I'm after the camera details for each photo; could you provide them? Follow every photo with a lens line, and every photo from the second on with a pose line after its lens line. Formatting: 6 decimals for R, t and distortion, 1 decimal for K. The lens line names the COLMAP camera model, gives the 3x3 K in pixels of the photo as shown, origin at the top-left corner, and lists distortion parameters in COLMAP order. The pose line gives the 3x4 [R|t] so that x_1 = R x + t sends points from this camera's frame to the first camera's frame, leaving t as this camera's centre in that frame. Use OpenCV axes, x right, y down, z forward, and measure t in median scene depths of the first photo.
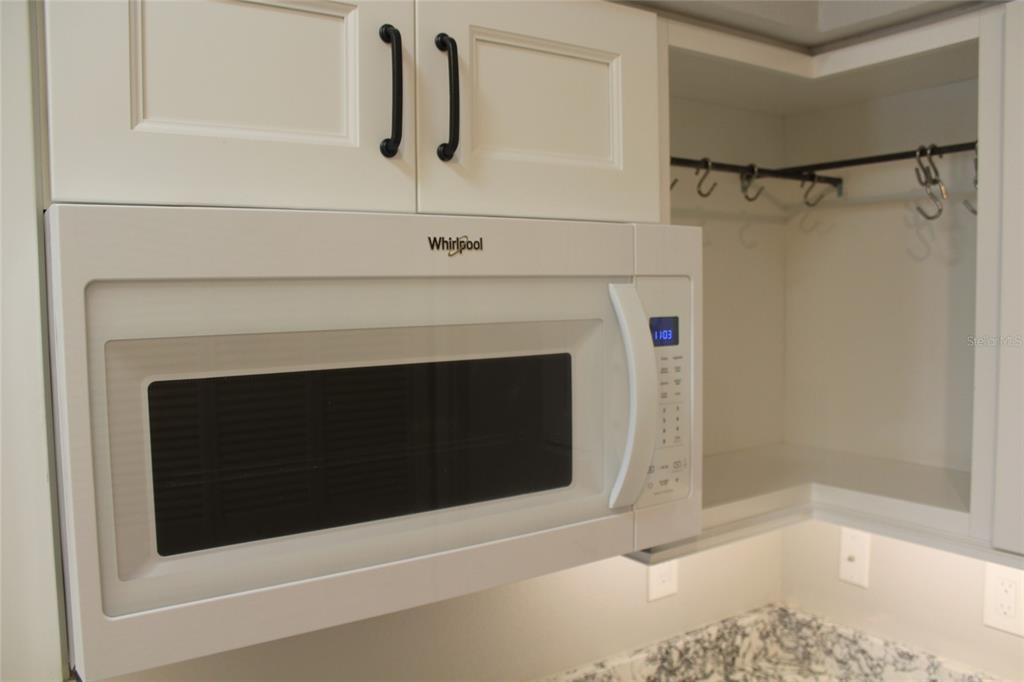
lens RADIAL K [[850.8, 0, 512.0], [0, 850.8, 341.0], [0, 0, 1]] dist [-0.176818, 0.152082]
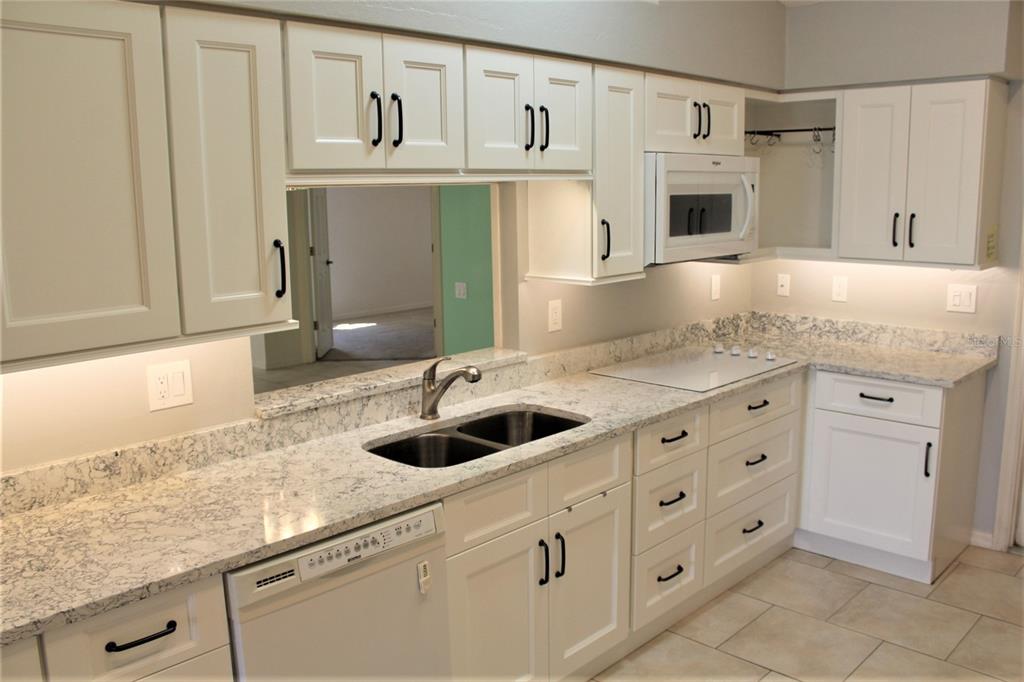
lens RADIAL K [[881.8, 0, 510.0], [0, 881.8, 348.9], [0, 0, 1]] dist [-0.198688, 0.212262]
pose [[0.978154, -0.042178, 0.203559, -1.059571], [0.017569, 0.992470, 0.121222, 0.134300], [-0.207139, -0.114997, 0.971529, -1.589622]]
